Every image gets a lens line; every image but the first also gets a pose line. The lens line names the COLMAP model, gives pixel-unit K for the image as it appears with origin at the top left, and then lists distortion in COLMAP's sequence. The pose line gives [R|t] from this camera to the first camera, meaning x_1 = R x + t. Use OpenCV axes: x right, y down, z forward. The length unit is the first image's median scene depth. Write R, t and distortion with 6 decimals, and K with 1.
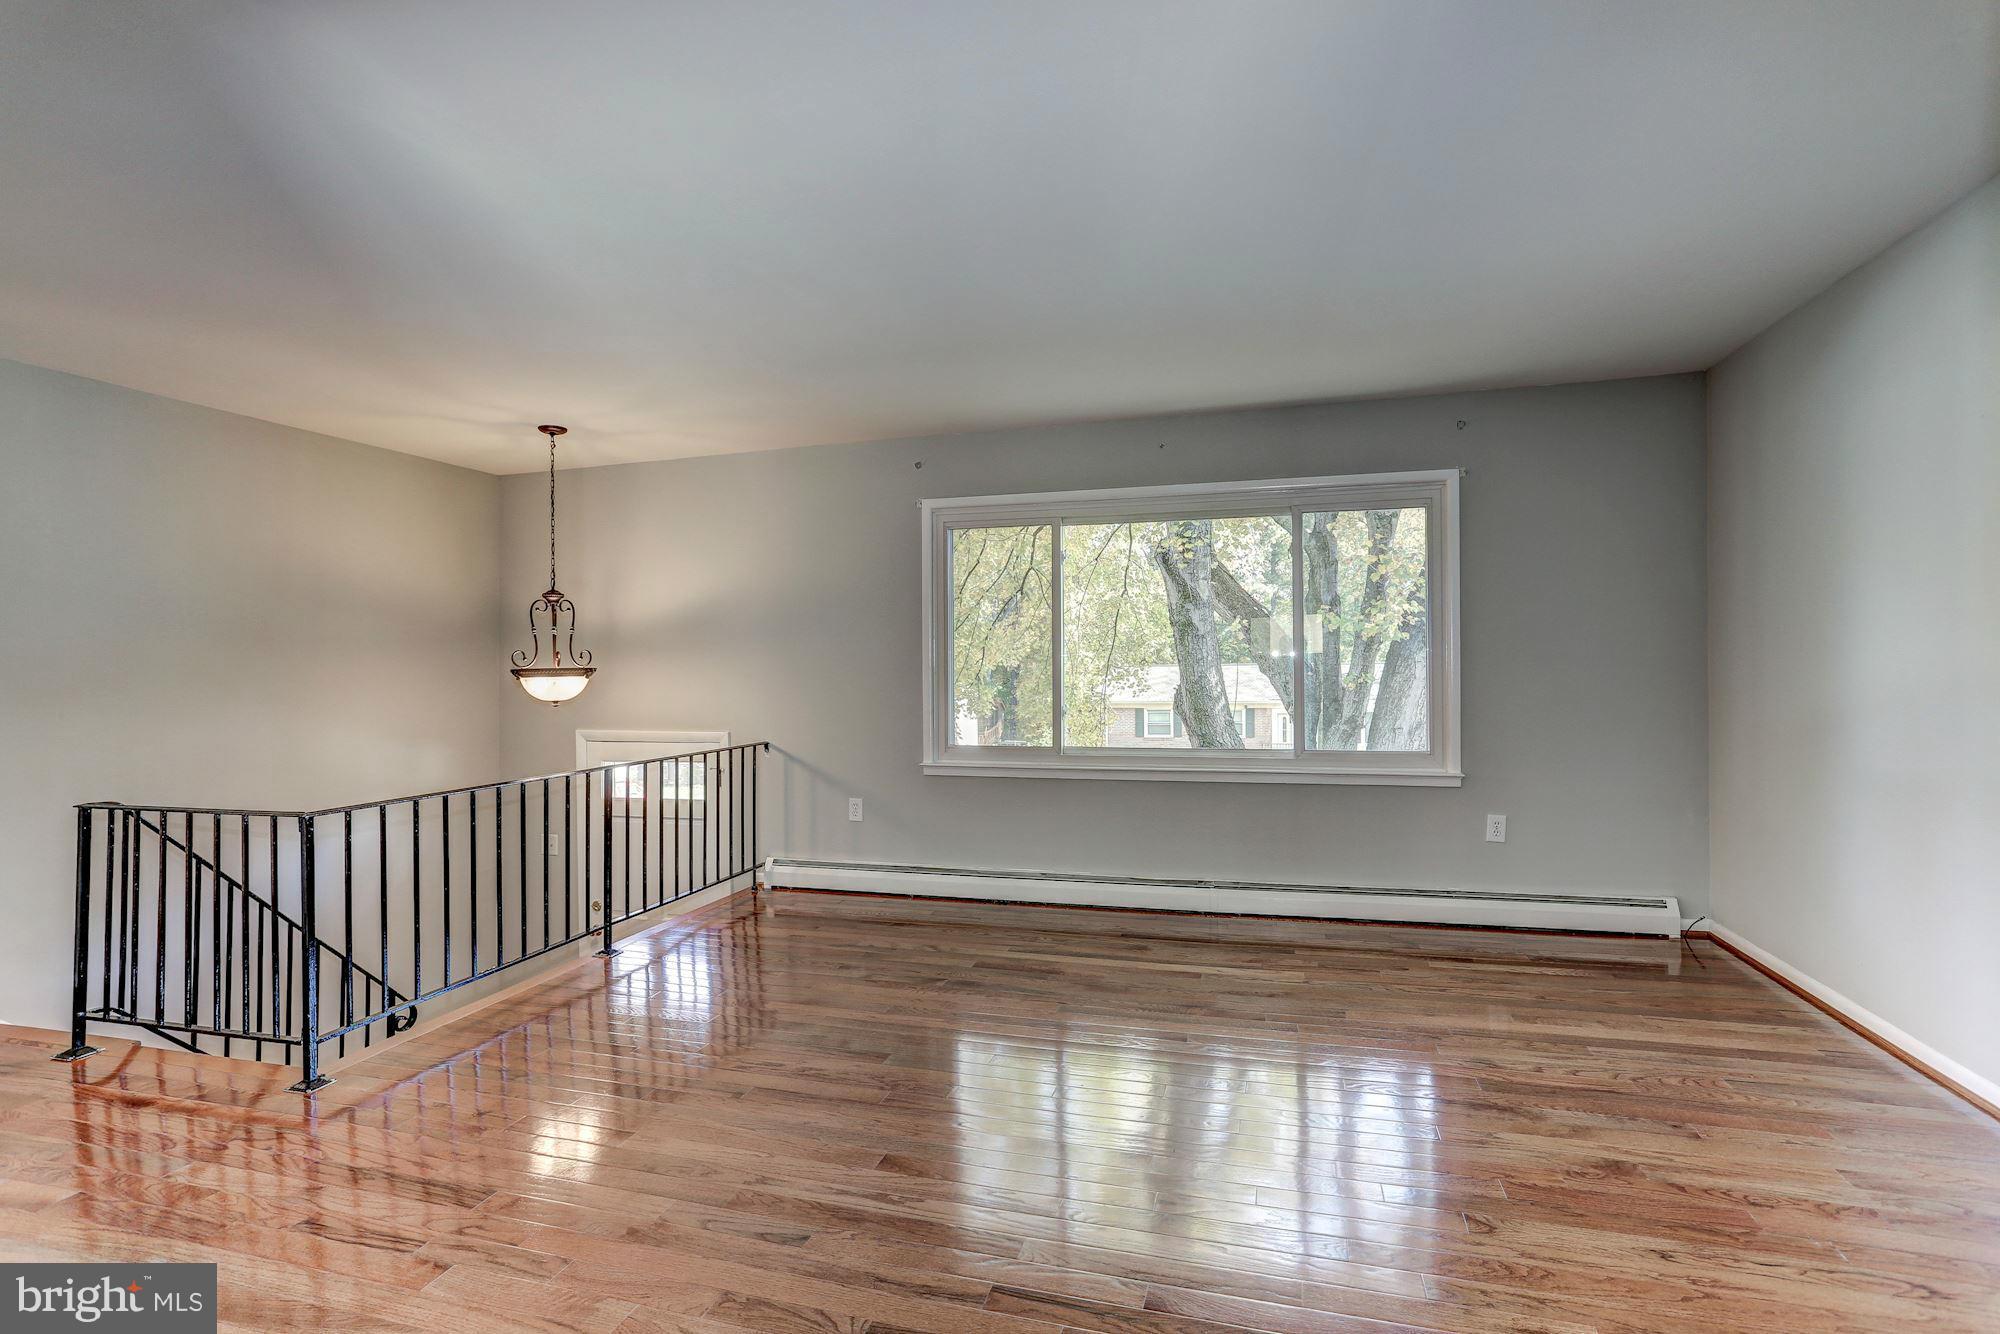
lens RADIAL K [[969.7, 0, 1000.0], [0, 969.7, 667.0], [0, 0, 1]] dist [-0.000182, 0.000772]
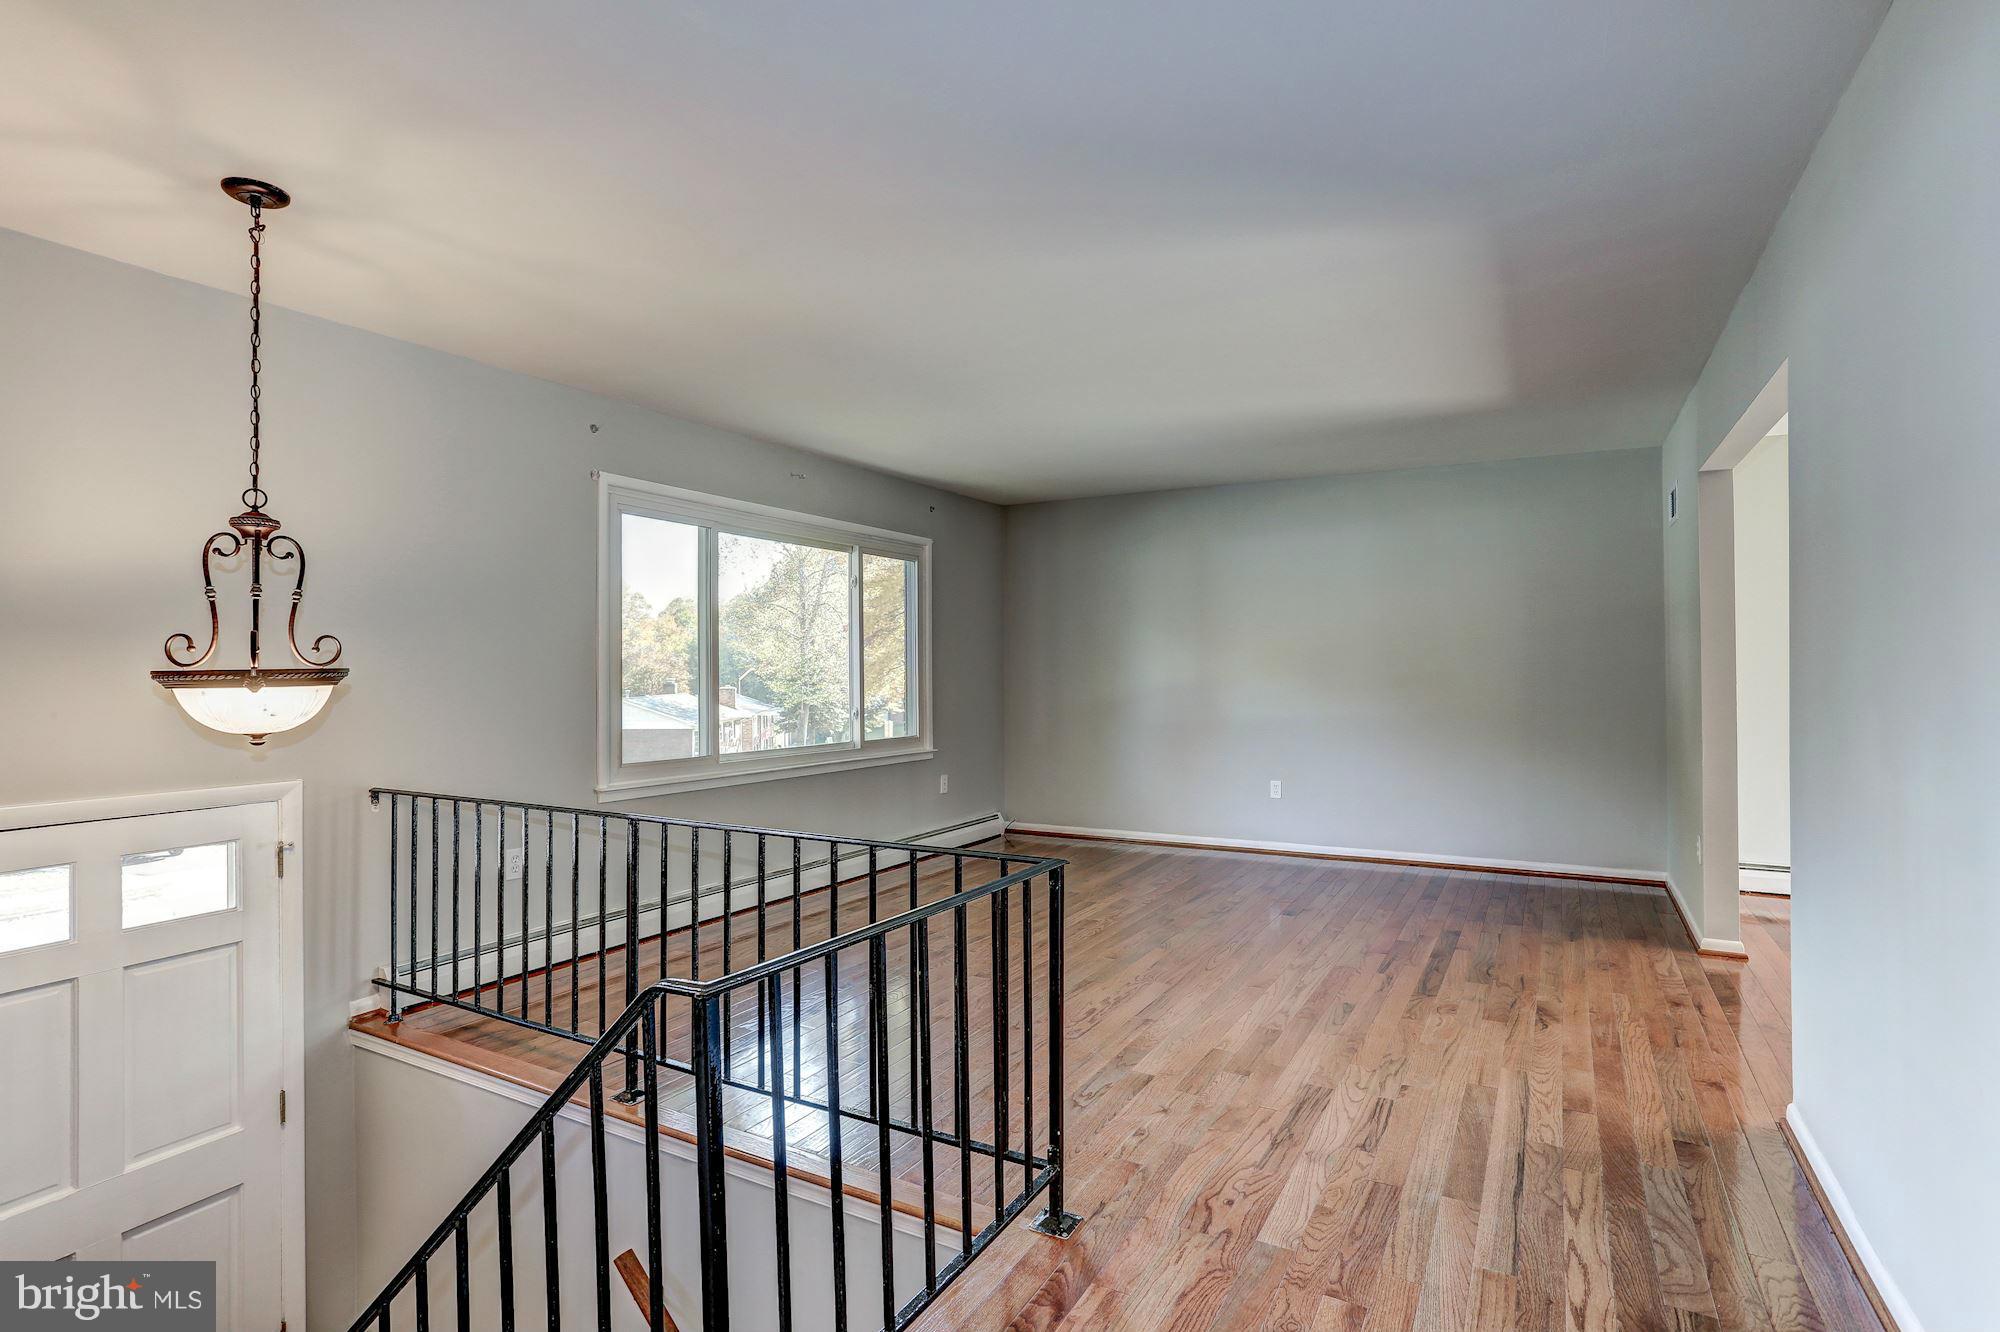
lens RADIAL K [[1015.1, 0, 1000.0], [0, 1015.1, 666.0], [0, 0, 1]] dist [-0.001343, 0.000311]
pose [[0.233176, 0.015202, 0.972316, -0.888272], [0.002613, 0.999864, -0.016260, 0.010005], [-0.972431, 0.006332, 0.233105, 0.499386]]
